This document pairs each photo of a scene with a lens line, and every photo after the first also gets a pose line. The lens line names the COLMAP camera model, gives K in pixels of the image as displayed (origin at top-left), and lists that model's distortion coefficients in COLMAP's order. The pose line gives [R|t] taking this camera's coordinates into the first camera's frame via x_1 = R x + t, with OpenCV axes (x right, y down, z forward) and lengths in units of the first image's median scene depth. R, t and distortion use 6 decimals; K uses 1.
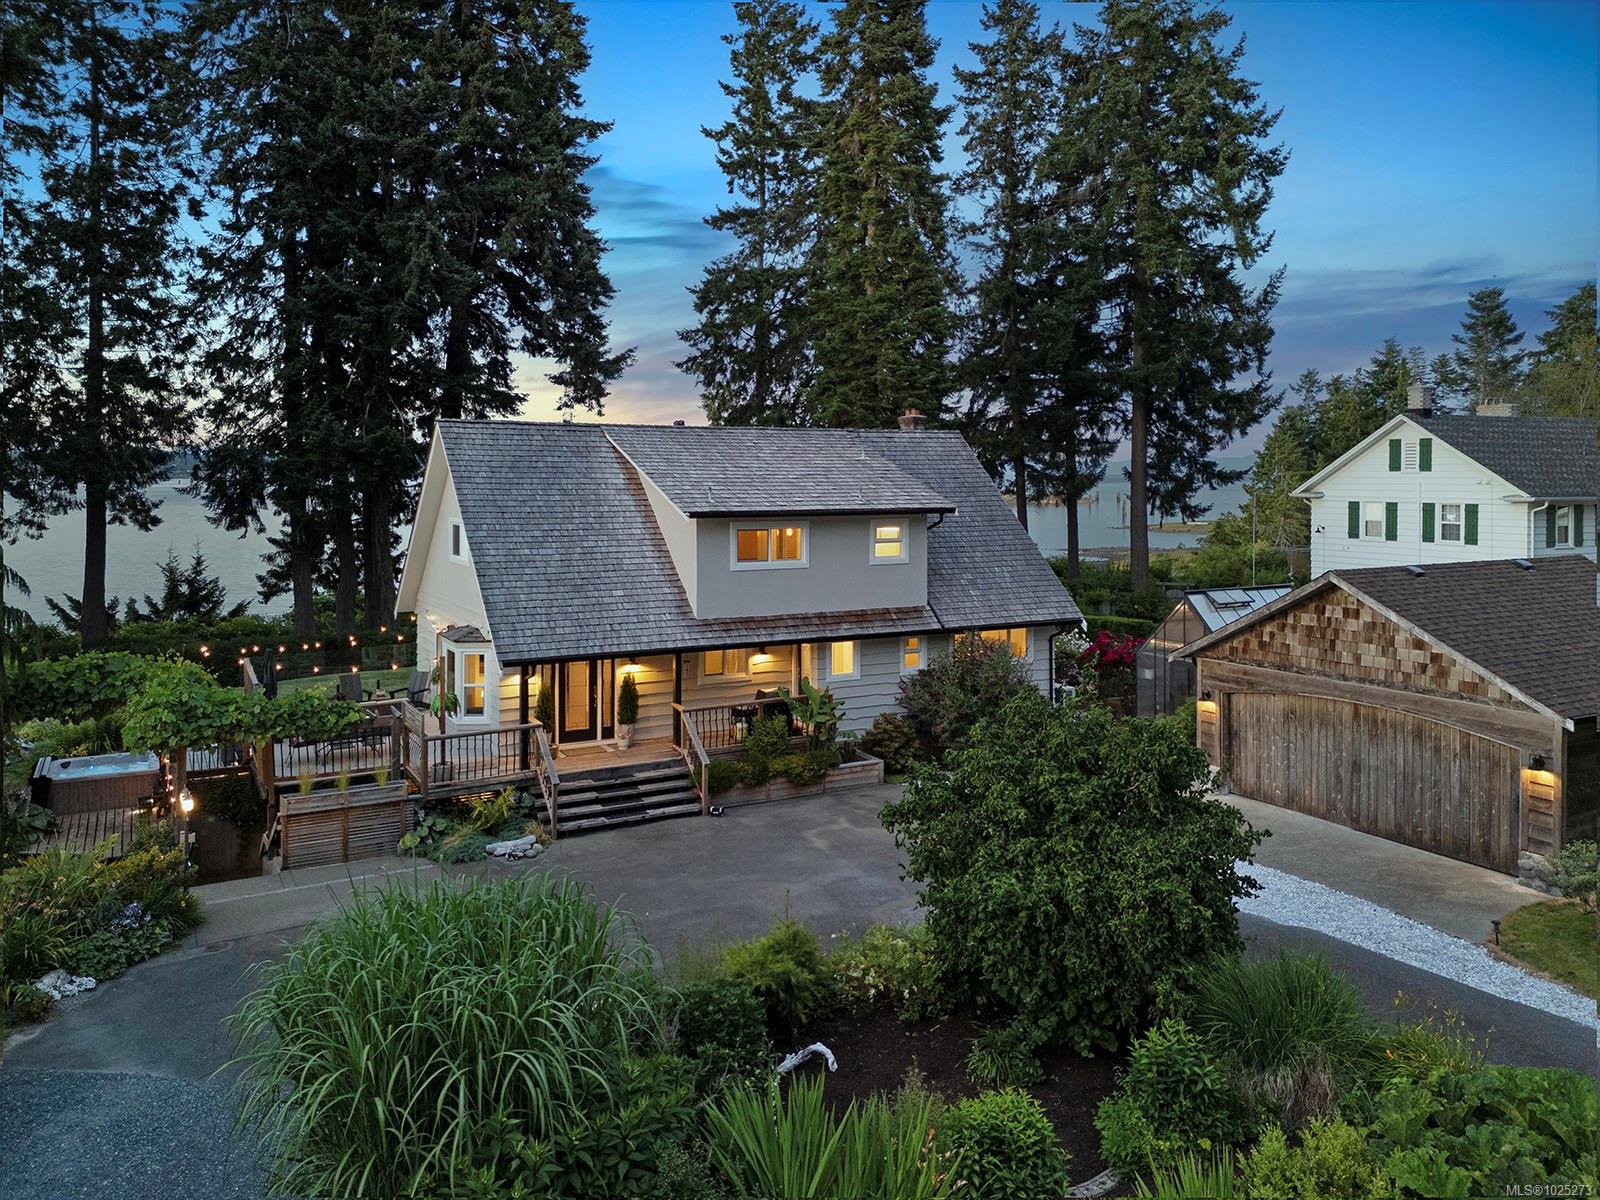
lens RADIAL K [[1204.6, 0, 801.2], [0, 1204.6, 482.9], [0, 0, 1]] dist [0.065948, -0.089387]
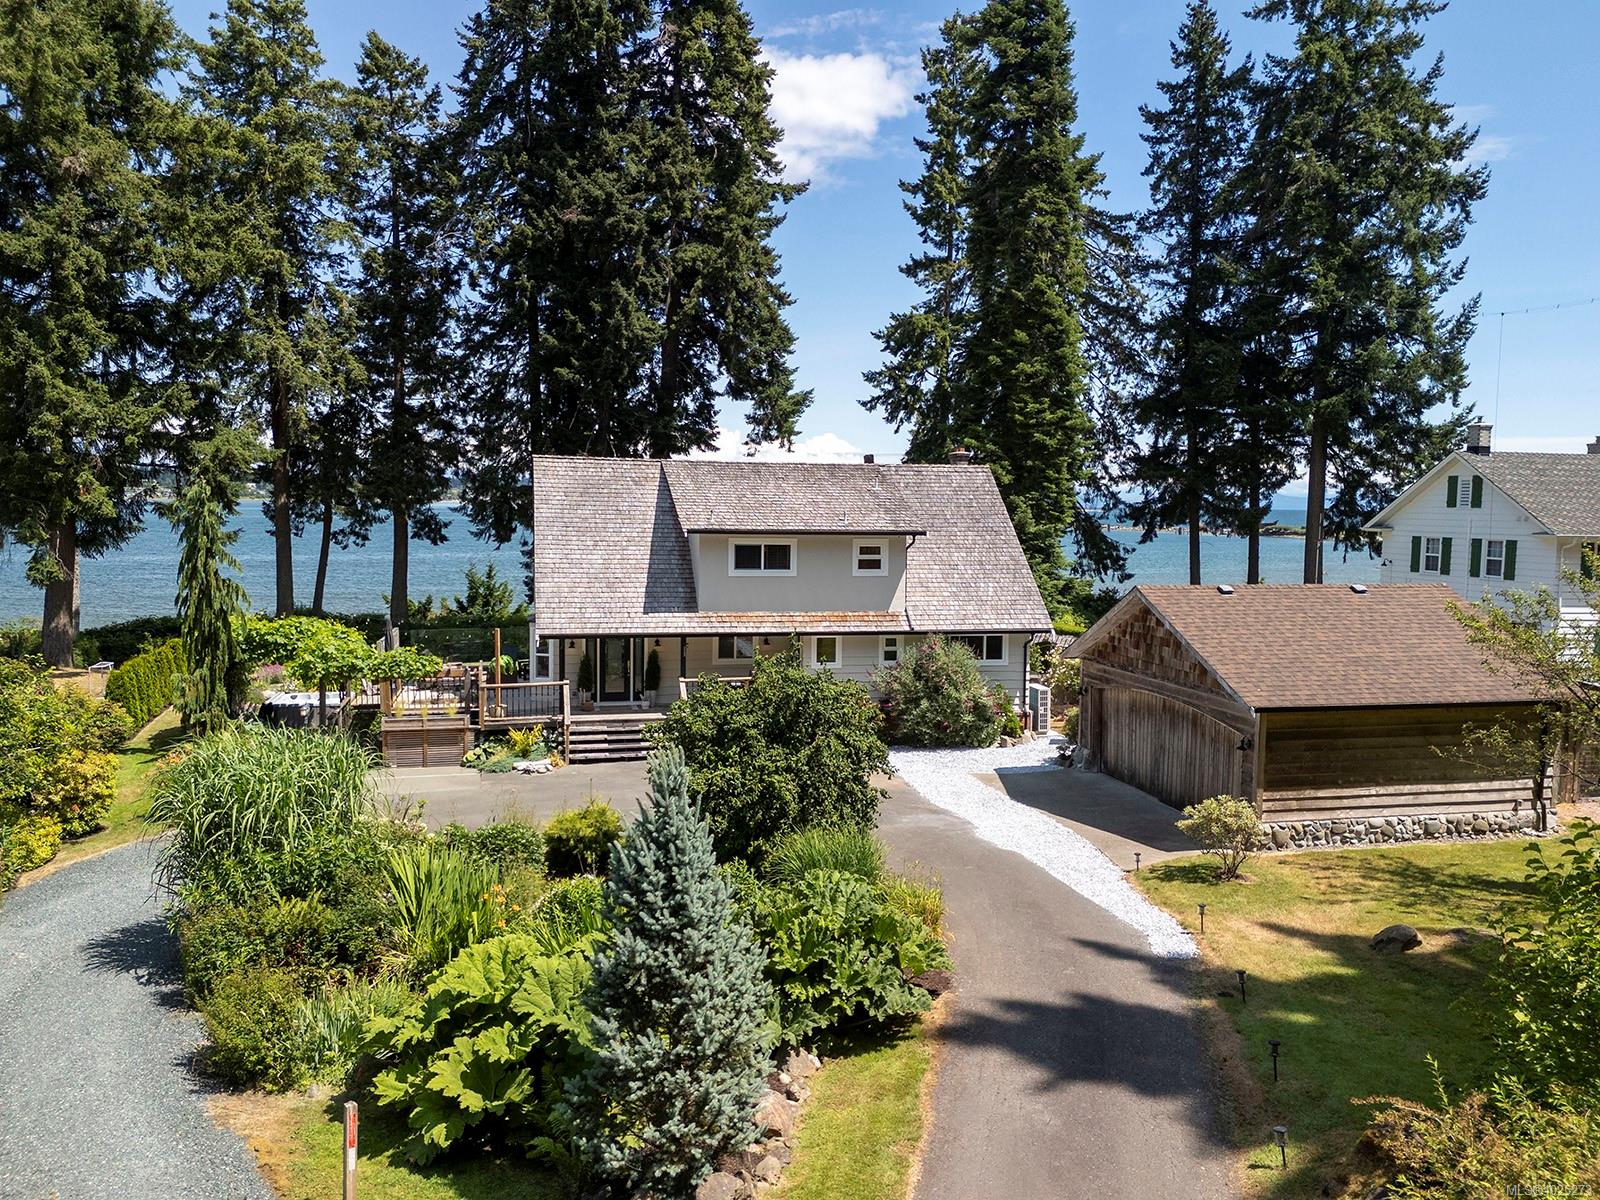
lens RADIAL K [[1170.6, 0, 800.0], [0, 1170.6, 600.0], [0, 0, 1]] dist [0.015807, 0.003174]
pose [[0.963737, 0.034768, -0.264579, 0.144250], [-0.015087, 0.996989, 0.076056, 0.001080], [0.266427, -0.069306, 0.961360, -0.070666]]
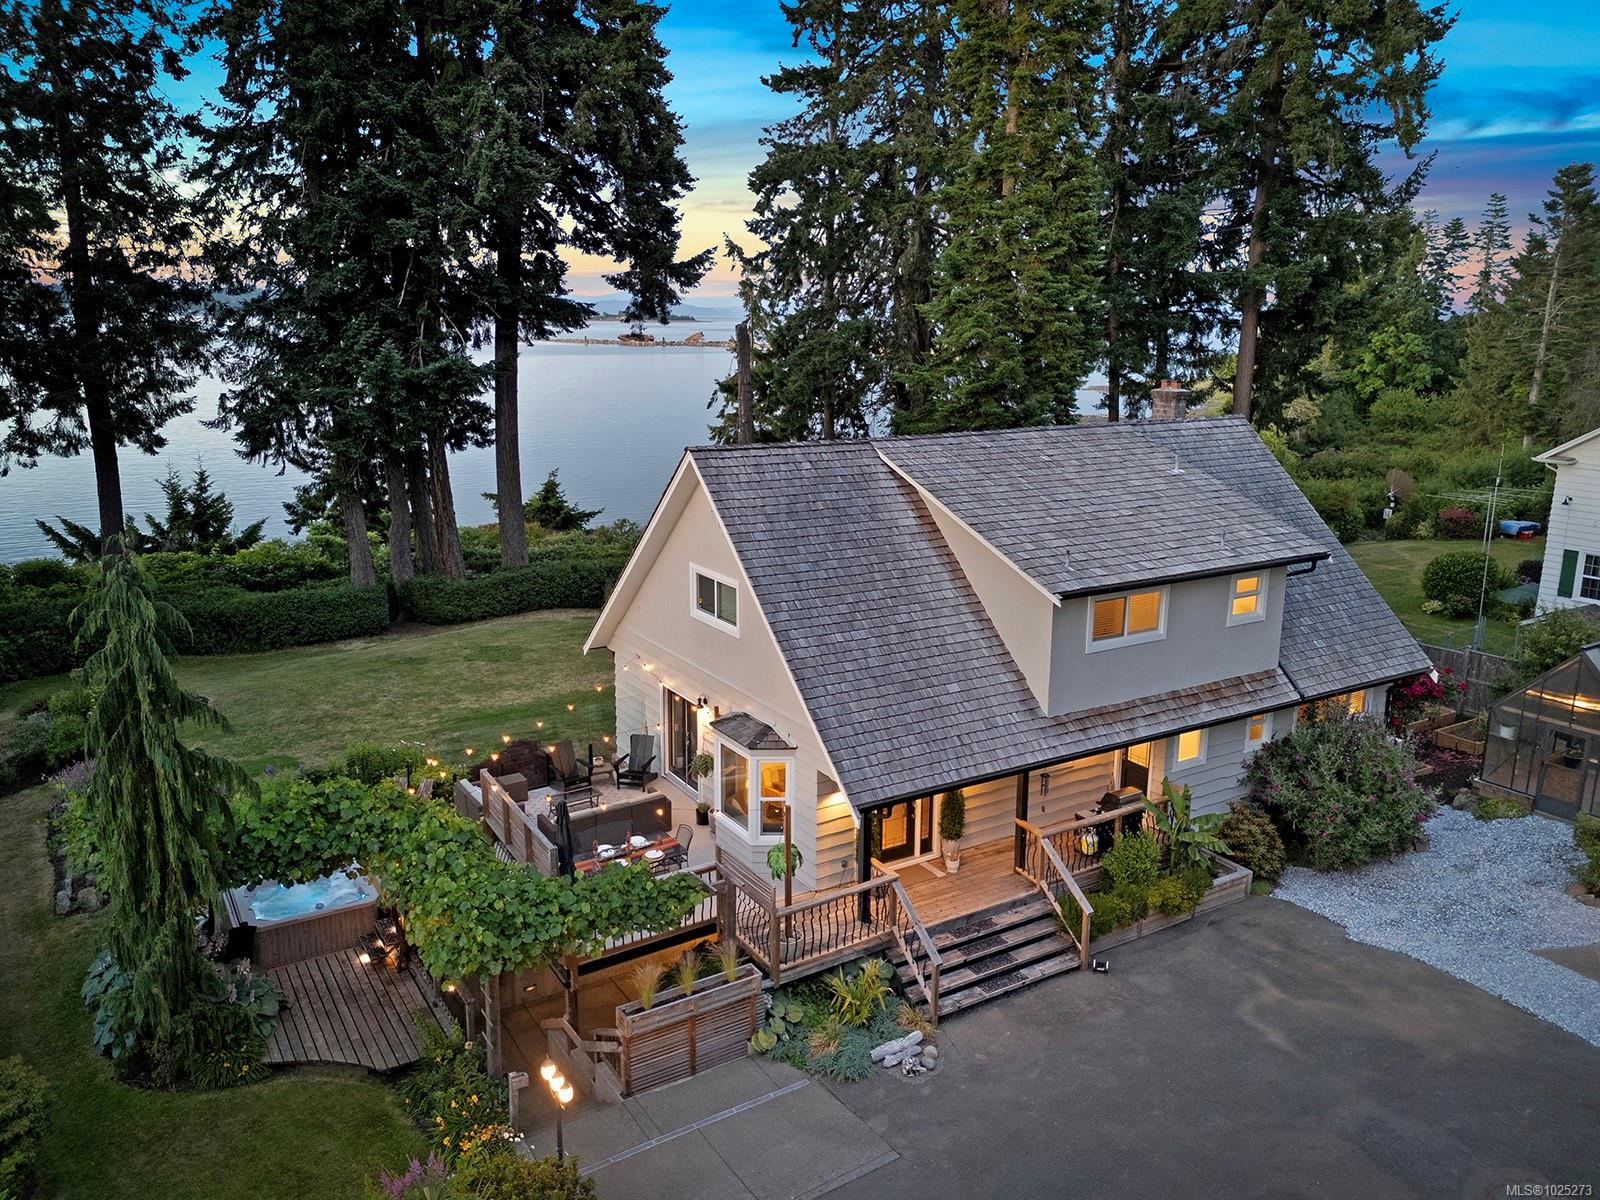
lens RADIAL K [[1209.1, 0, 800.0], [0, 1209.1, 600.0], [0, 0, 1]] dist [0.010175, -0.001332]
pose [[0.998795, -0.003645, 0.048946, -0.115241], [-0.007116, 0.975948, 0.217887, -0.053668], [-0.048563, -0.217973, 0.974746, 0.100436]]
